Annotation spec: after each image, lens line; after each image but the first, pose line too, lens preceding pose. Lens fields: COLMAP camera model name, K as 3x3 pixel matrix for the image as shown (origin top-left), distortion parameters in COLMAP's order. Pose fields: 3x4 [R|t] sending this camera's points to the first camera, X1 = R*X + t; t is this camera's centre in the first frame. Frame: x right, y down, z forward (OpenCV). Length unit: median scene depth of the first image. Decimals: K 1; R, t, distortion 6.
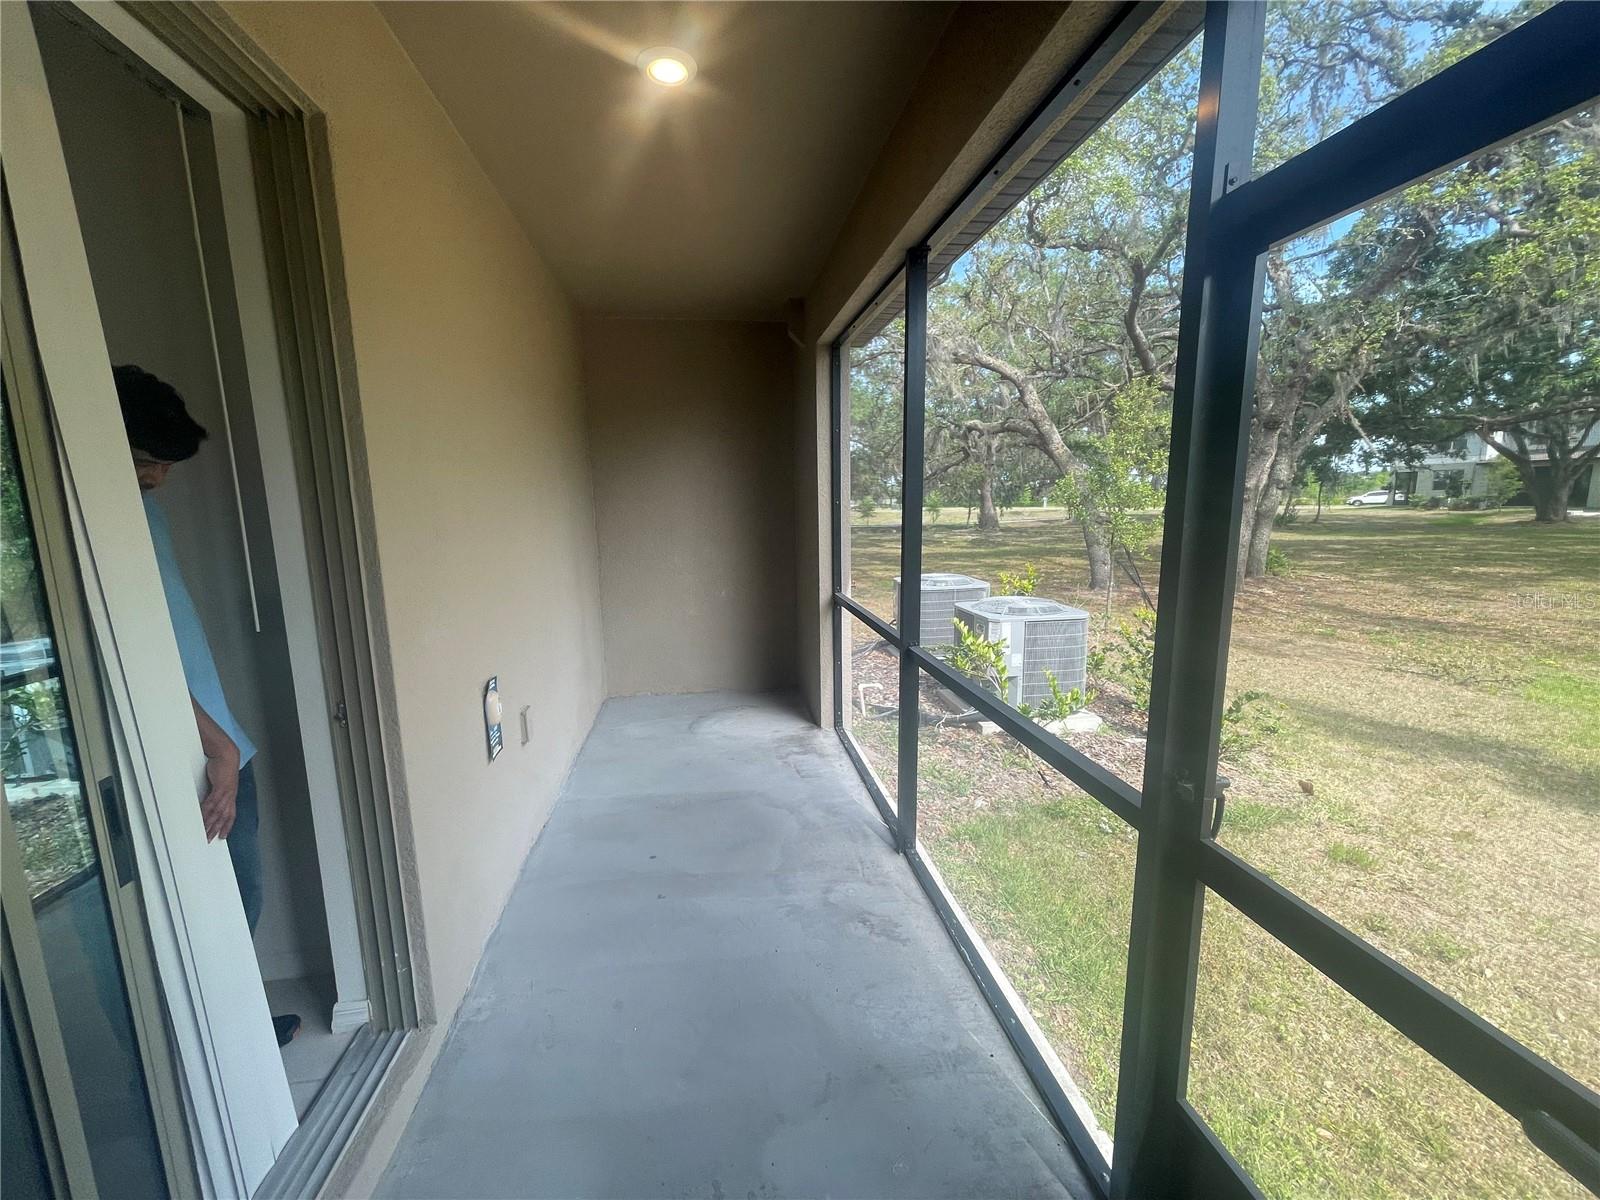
lens RADIAL K [[647.0, 0, 801.3], [0, 647.0, 596.8], [0, 0, 1]] dist [0.000406, 0.003570]
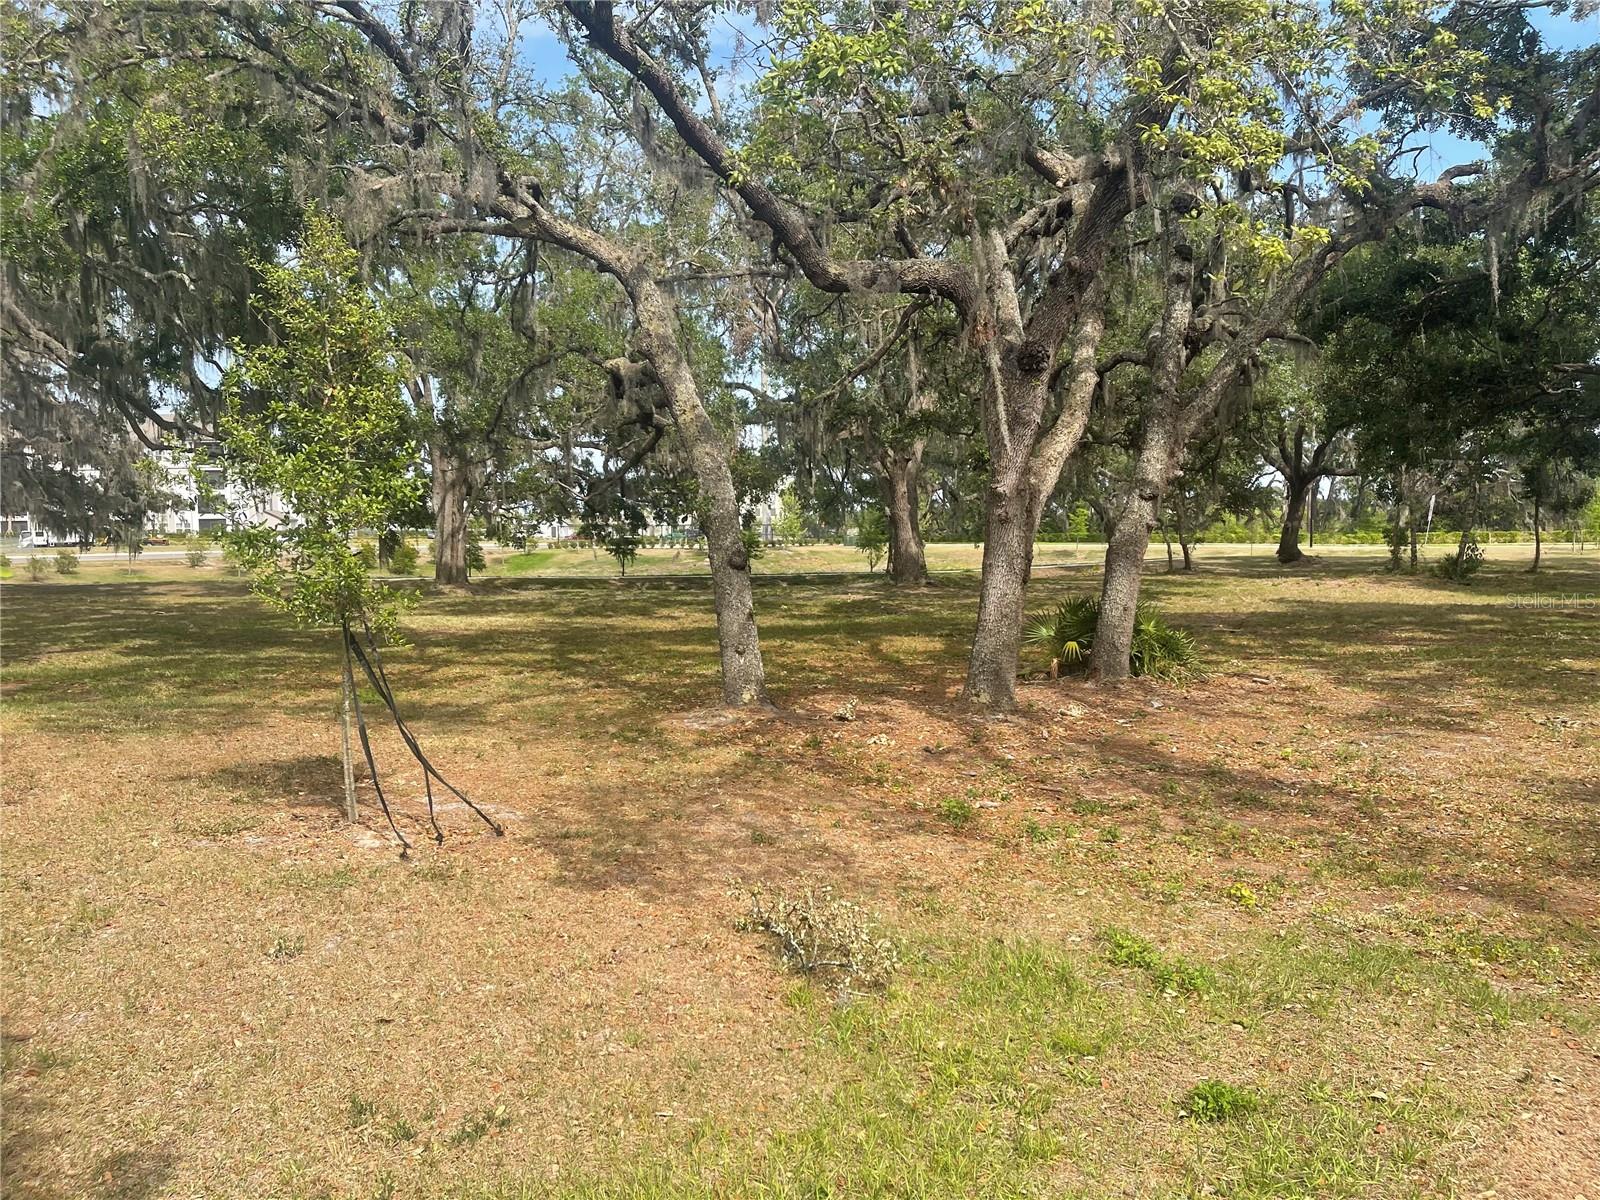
lens RADIAL K [[1199.4, 0, 799.9], [0, 1199.4, 601.6], [0, 0, 1]] dist [0.011881, -0.001959]
pose [[0.997798, 0.002699, 0.066278, 0.138268], [0.003171, 0.996089, -0.088294, -0.003371], [-0.066257, 0.088310, 0.993887, 0.041429]]
